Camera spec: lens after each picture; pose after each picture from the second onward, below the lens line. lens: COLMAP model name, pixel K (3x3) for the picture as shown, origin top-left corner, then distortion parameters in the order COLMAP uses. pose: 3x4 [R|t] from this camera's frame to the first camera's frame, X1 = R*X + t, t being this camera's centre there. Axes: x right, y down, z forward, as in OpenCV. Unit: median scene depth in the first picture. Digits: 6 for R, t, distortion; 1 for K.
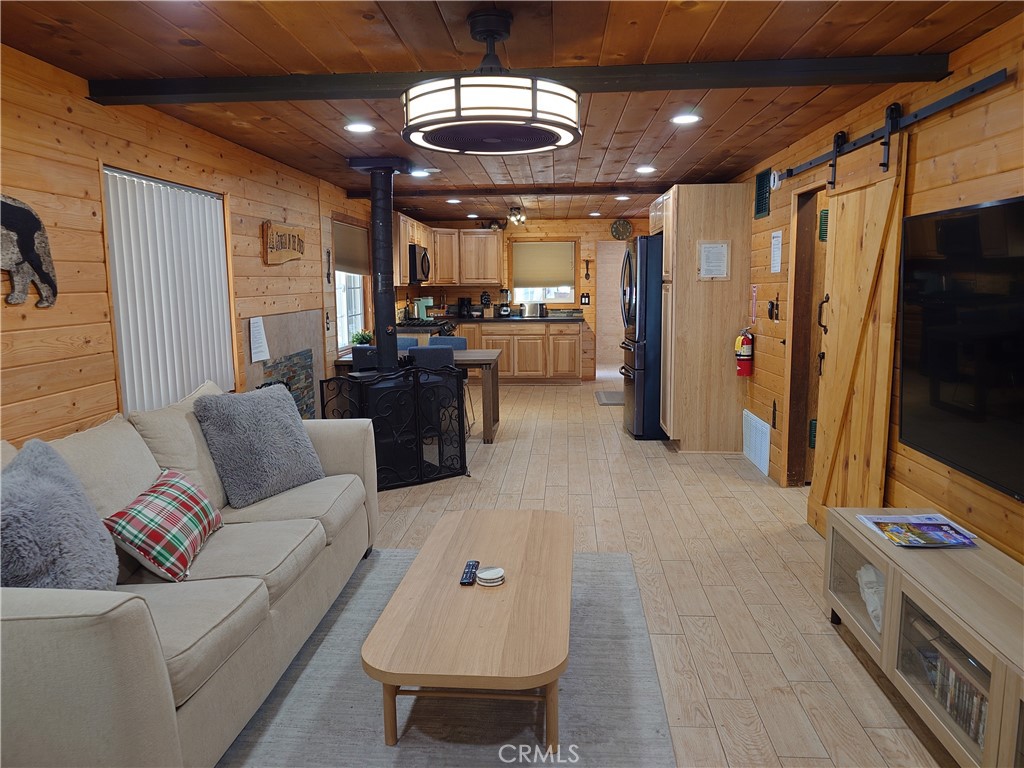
lens RADIAL K [[734.2, 0, 513.9], [0, 734.2, 383.9], [0, 0, 1]] dist [0.028356, 0.003050]
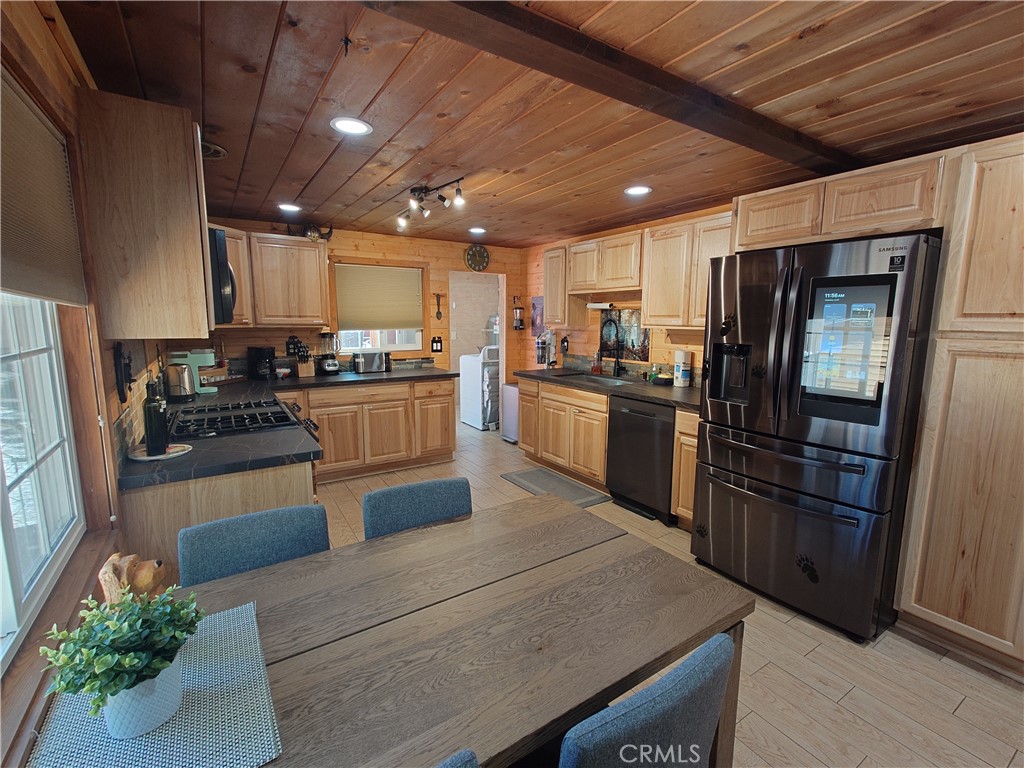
lens RADIAL K [[458.2, 0, 514.3], [0, 458.2, 385.8], [0, 0, 1]] dist [-0.004122, -0.000185]
pose [[0.796638, -0.075551, 0.599717, -0.130691], [0.071009, 0.996985, 0.031272, -0.082194], [-0.600272, 0.017672, 0.799601, 0.569878]]
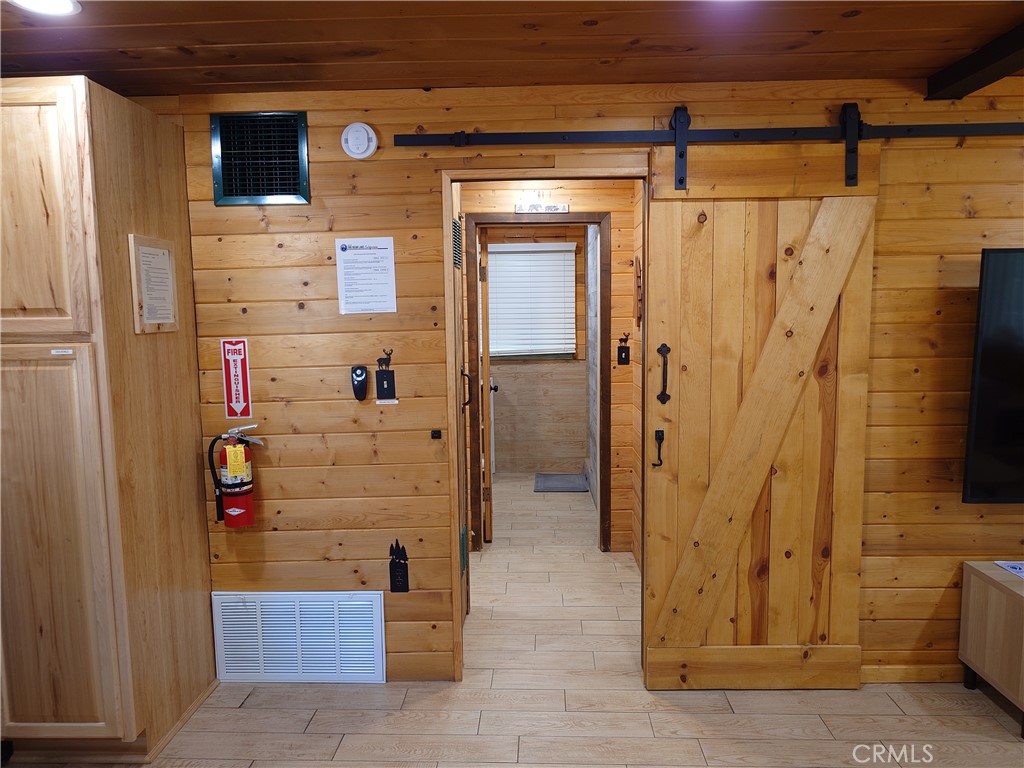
lens RADIAL K [[734.2, 0, 513.1], [0, 734.2, 386.5], [0, 0, 1]] dist [0.028356, 0.003050]
pose [[-0.036681, -0.092784, 0.995010, -0.084861], [0.154048, 0.983254, 0.097367, -0.059865], [-0.987382, 0.156851, -0.021773, 0.405252]]
